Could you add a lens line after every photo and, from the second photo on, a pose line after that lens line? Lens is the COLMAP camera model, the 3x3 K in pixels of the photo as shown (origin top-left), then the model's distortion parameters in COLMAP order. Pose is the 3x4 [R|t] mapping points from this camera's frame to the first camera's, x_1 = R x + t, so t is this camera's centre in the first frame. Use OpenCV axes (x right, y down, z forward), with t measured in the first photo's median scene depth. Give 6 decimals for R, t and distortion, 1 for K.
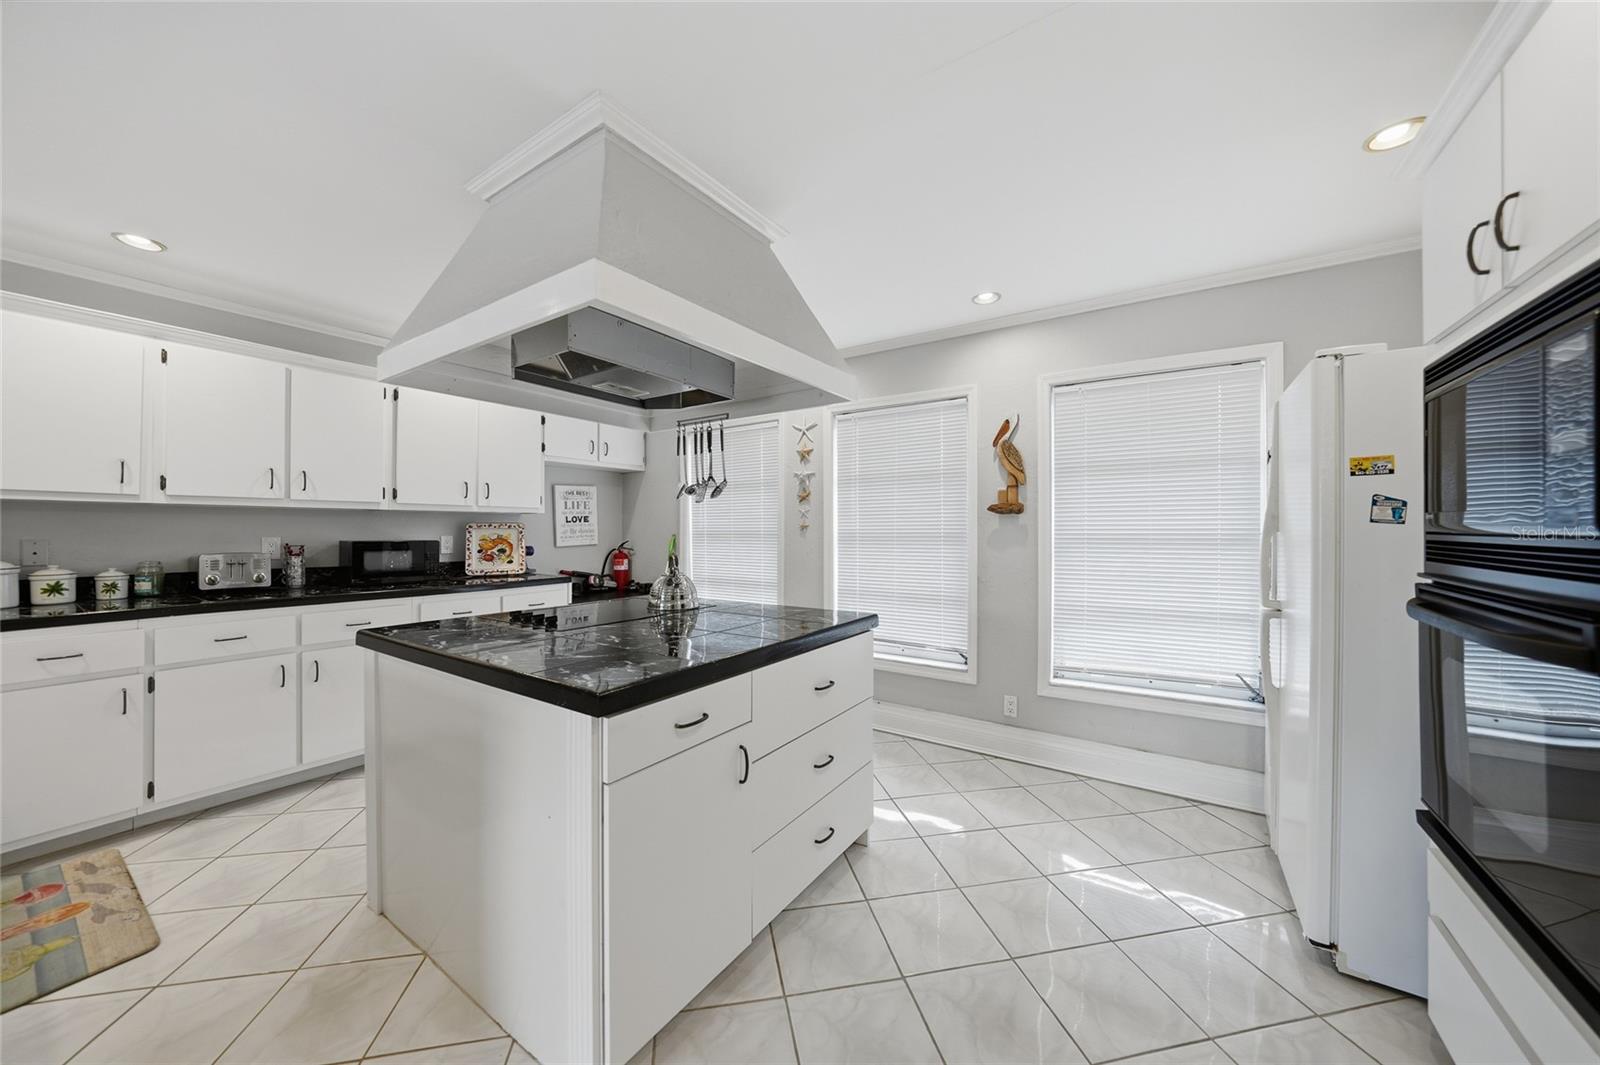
lens RADIAL K [[561.4, 0, 794.2], [0, 561.4, 527.5], [0, 0, 1]] dist [-0.022479, 0.005160]
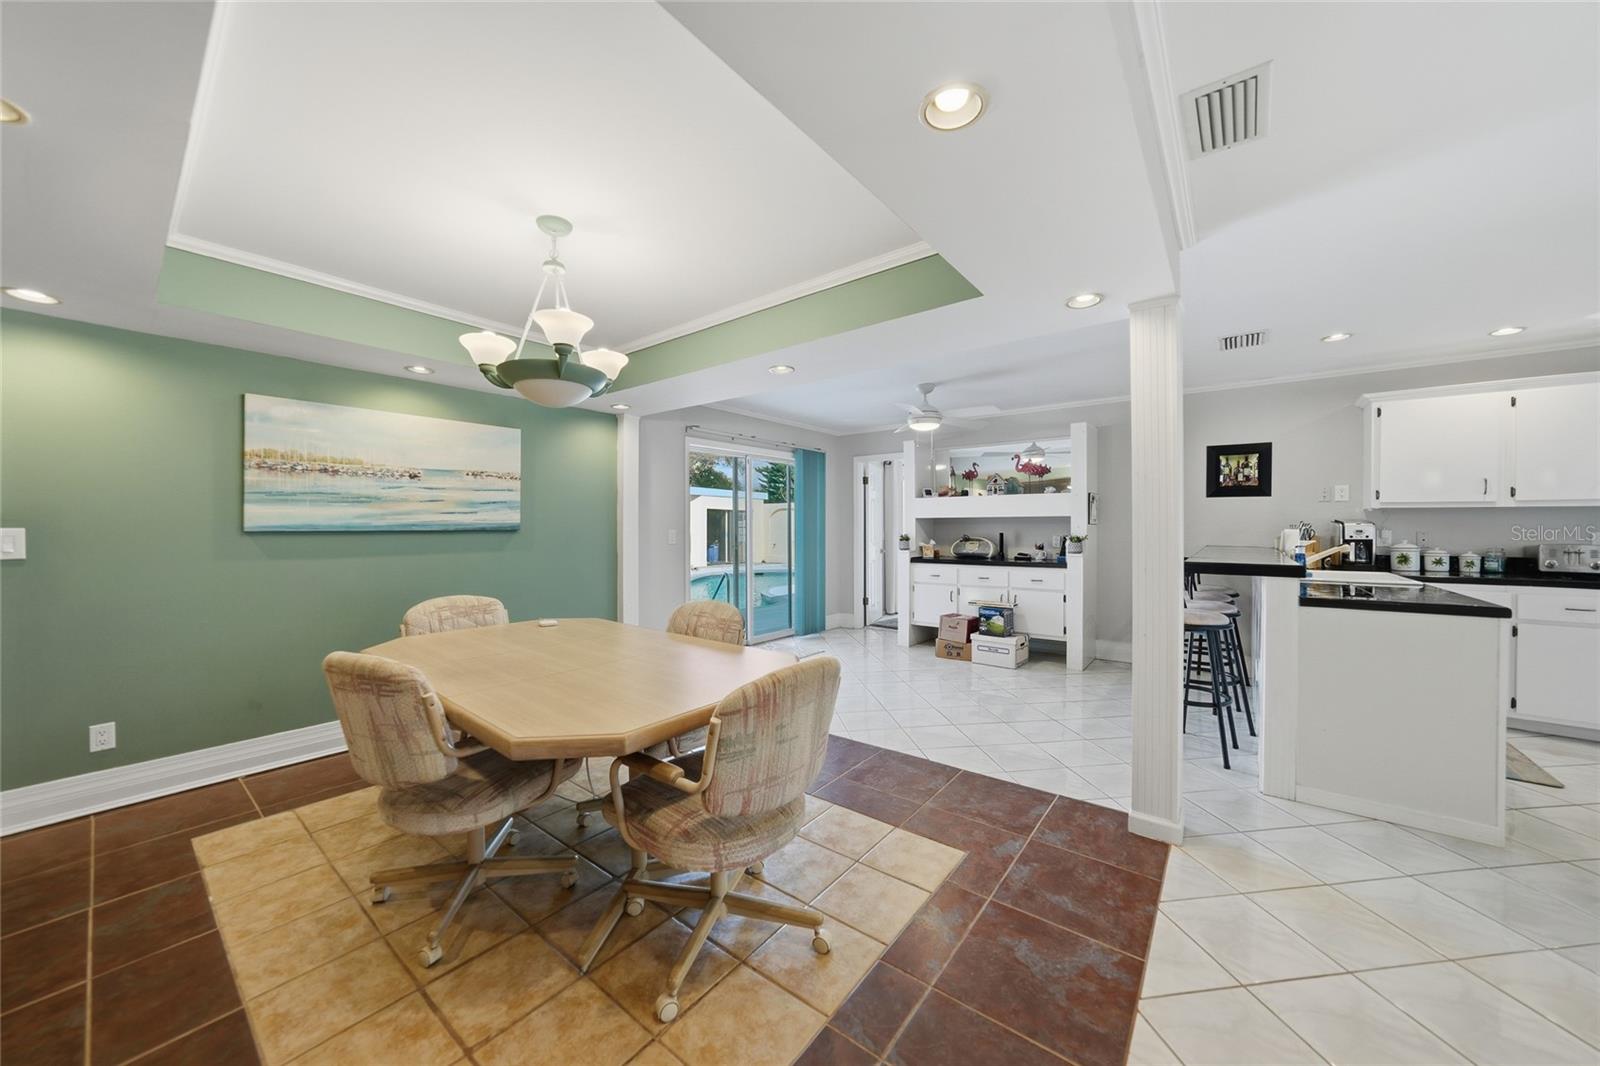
lens RADIAL K [[564.6, 0, 806.2], [0, 564.6, 530.4], [0, 0, 1]] dist [-0.014123, 0.000432]
pose [[-0.048782, 0.008797, -0.998771, 0.288562], [0.003151, 0.999958, 0.008653, -0.000901], [0.998805, -0.002725, -0.048807, -0.604686]]
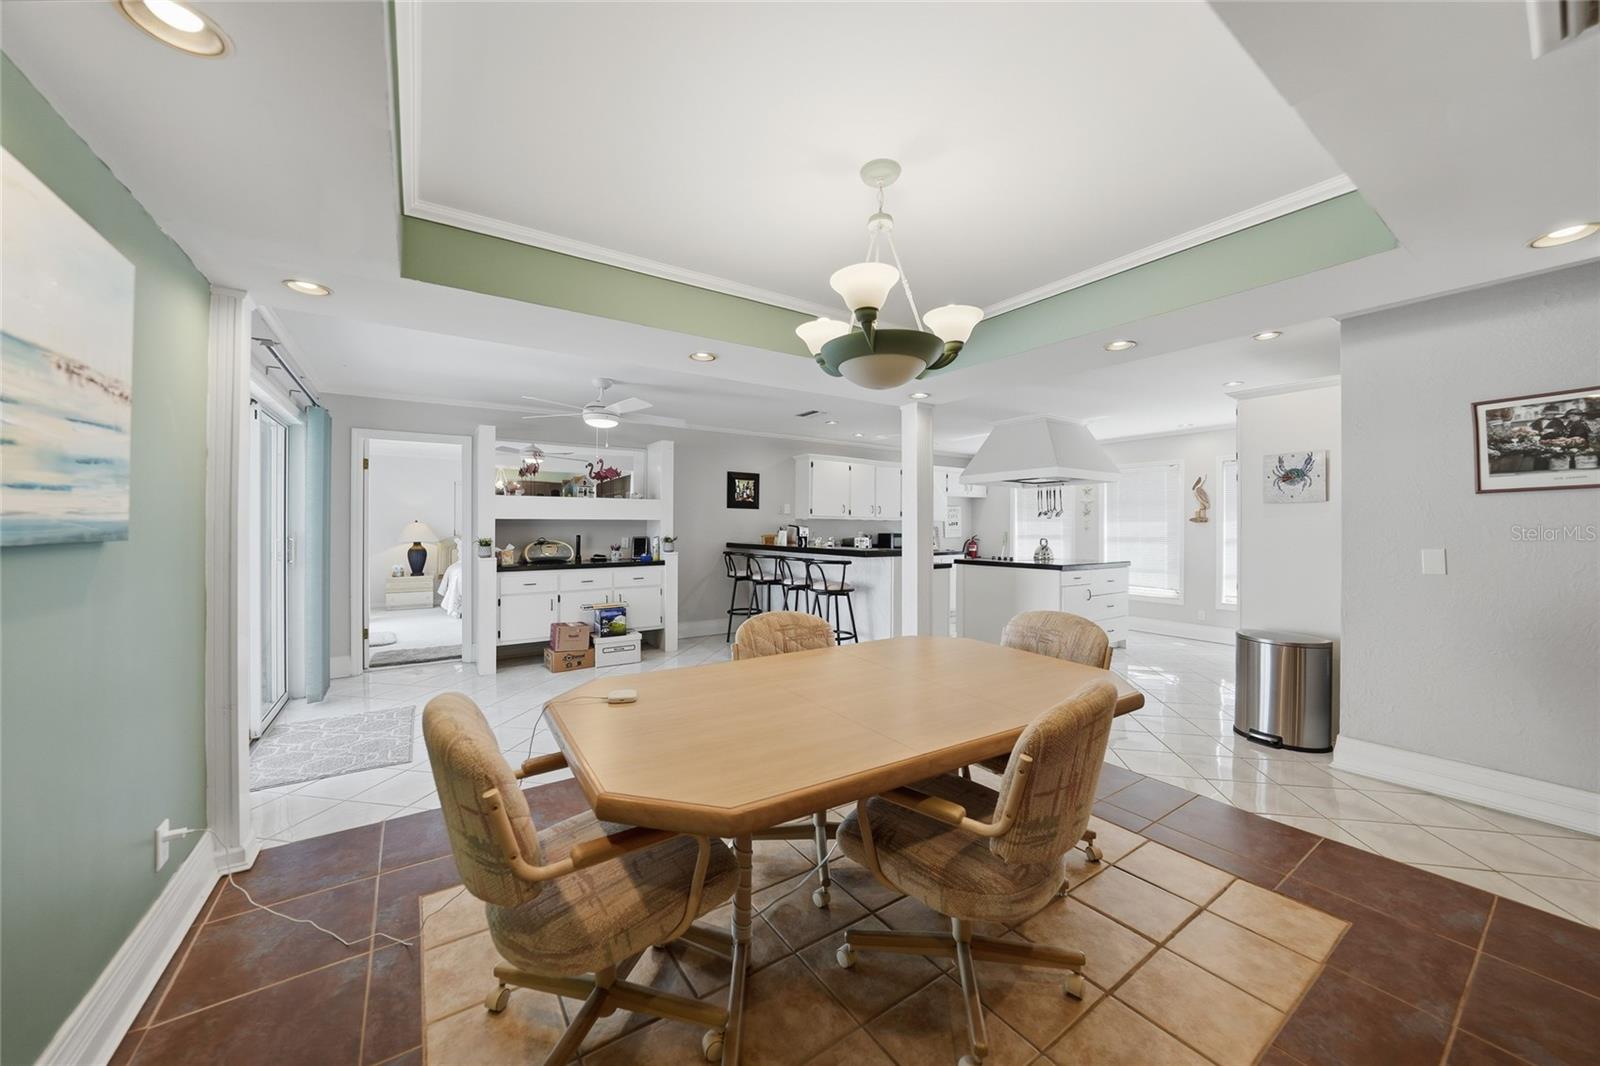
lens RADIAL K [[564.6, 0, 806.2], [0, 564.6, 530.4], [0, 0, 1]] dist [-0.014123, 0.000432]
pose [[0.934559, 0.005036, -0.355773, -0.253693], [-0.002580, 0.999969, 0.007377, -0.005737], [0.355800, -0.005976, 0.934543, -1.516282]]
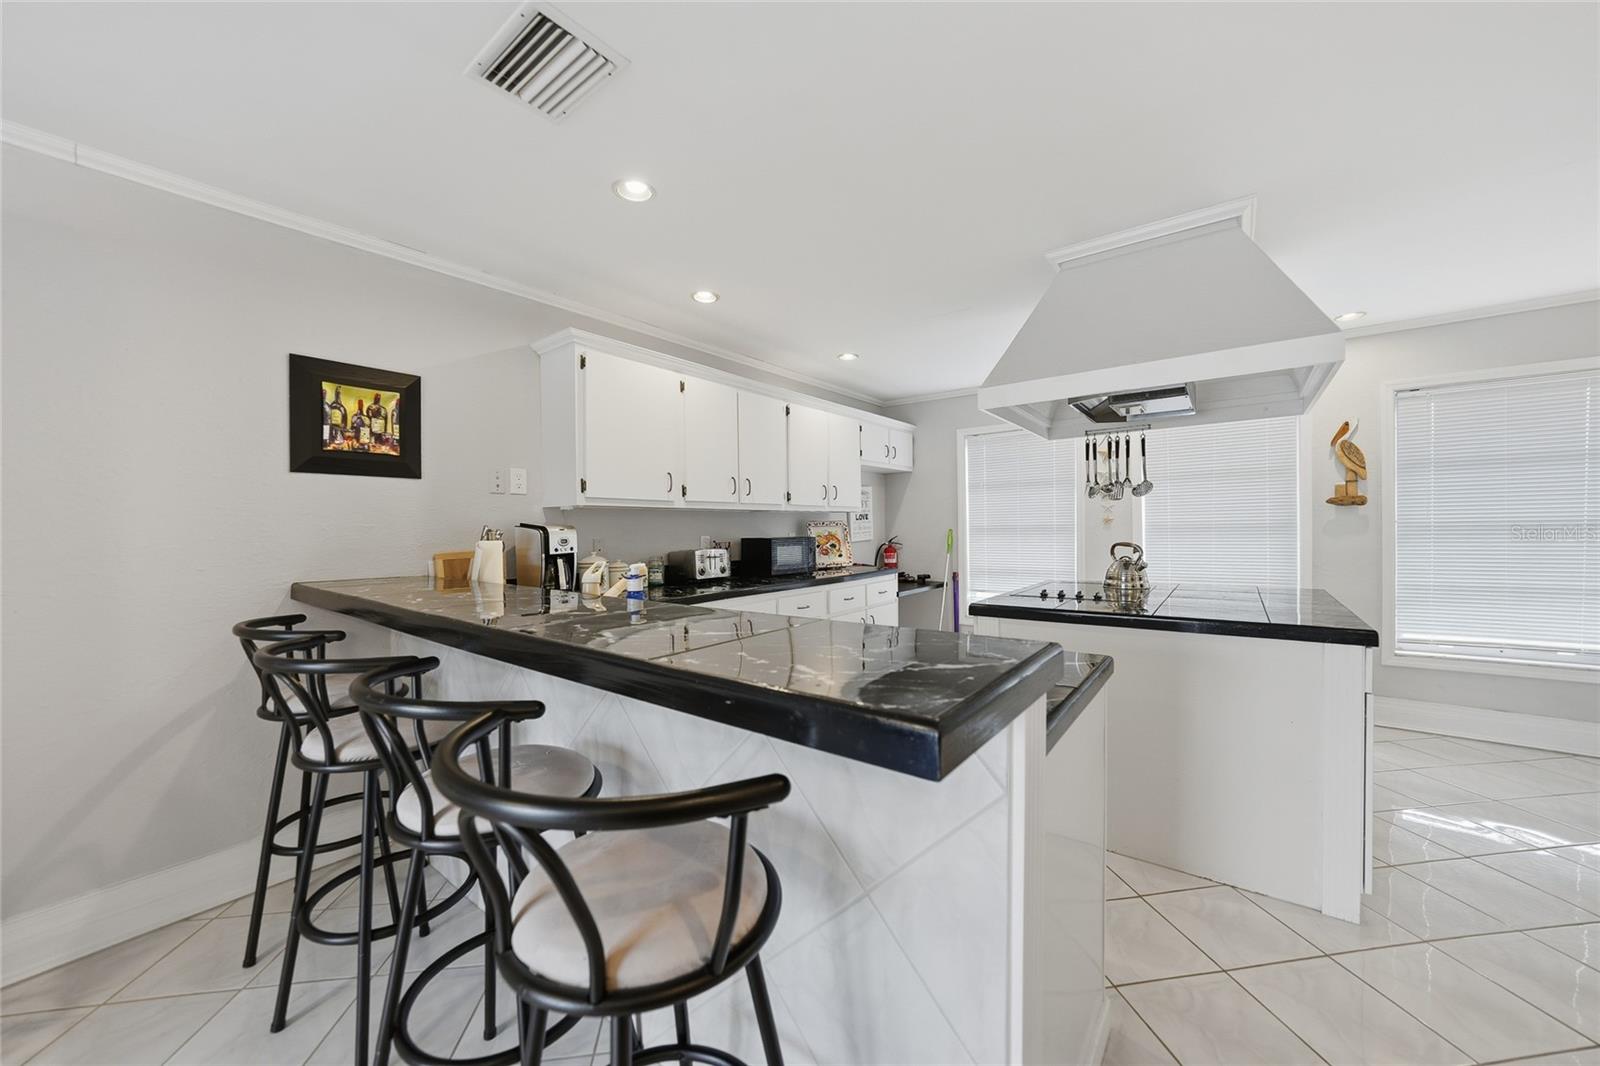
lens RADIAL K [[586.9, 0, 800.0], [0, 586.9, 533.0], [0, 0, 1]] dist [-0.015417, 0.000123]
pose [[0.998335, -0.014495, -0.055832, -0.672947], [0.015317, 0.999780, 0.014321, -0.002447], [0.055612, -0.015153, 0.998337, -0.234488]]
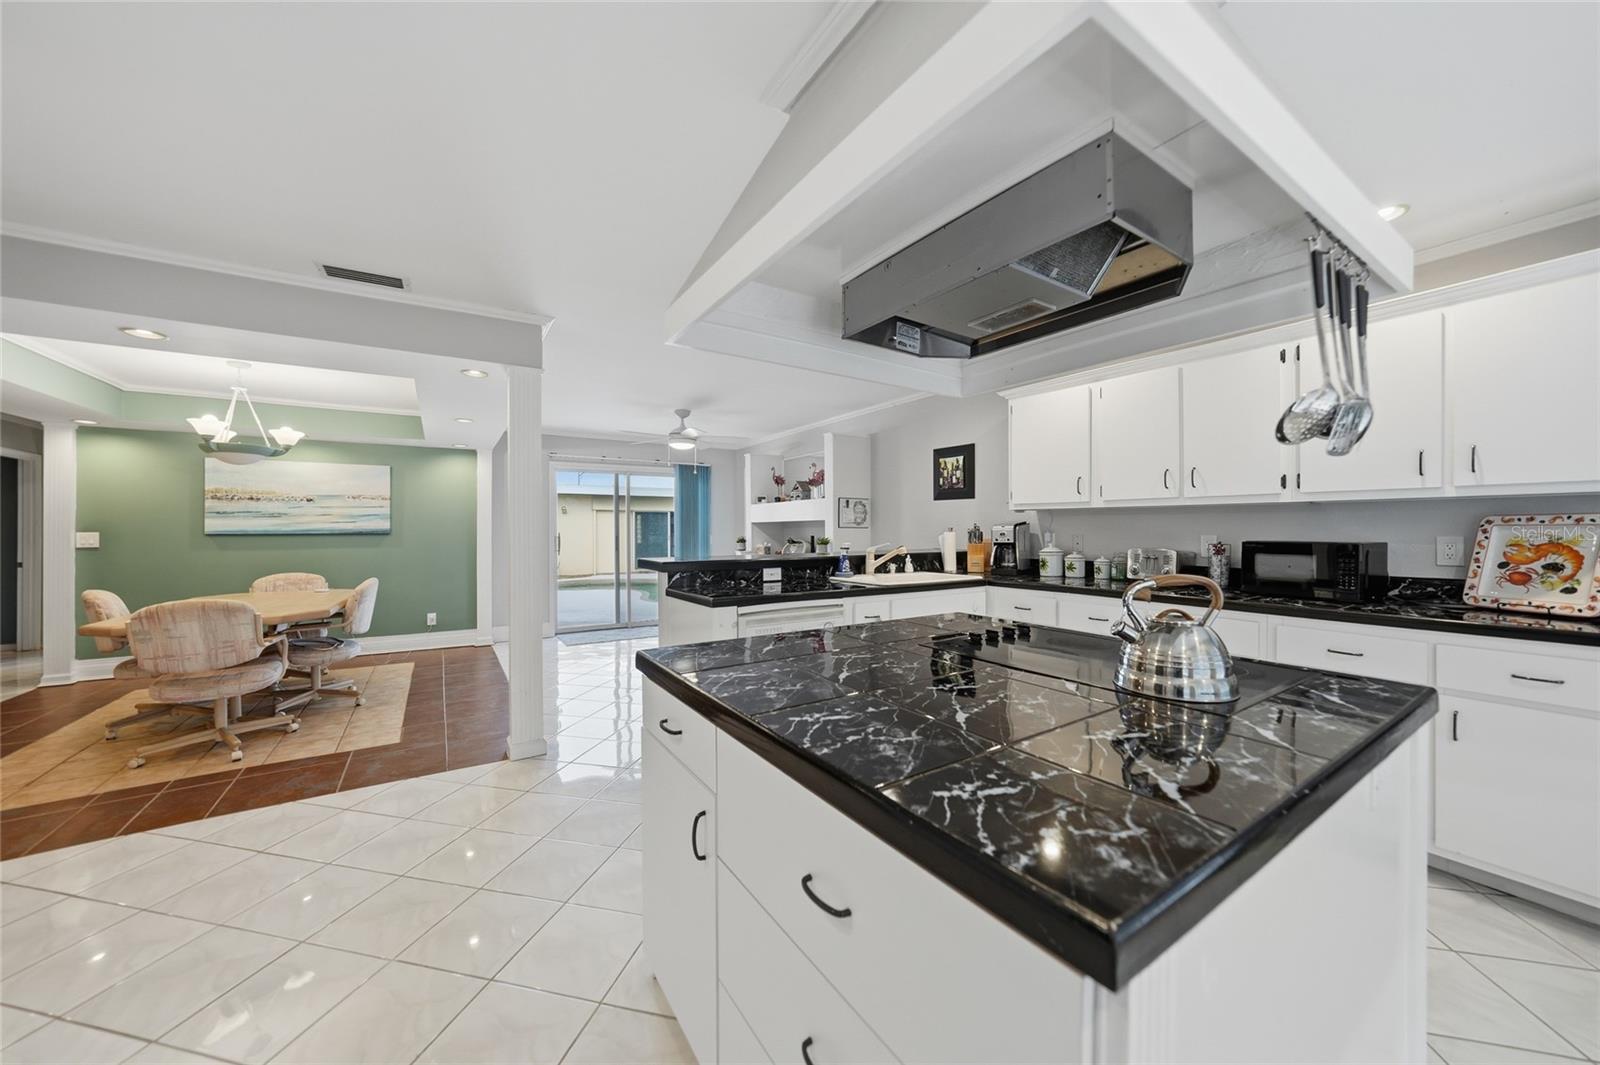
lens RADIAL K [[576.6, 0, 805.6], [0, 576.6, 525.9], [0, 0, 1]] dist [-0.010902, 0.000200]
pose [[-0.386049, -0.002455, -0.922475, 0.295144], [0.006315, 0.999966, -0.005304, 0.001873], [0.922457, -0.007873, -0.386020, 0.721715]]
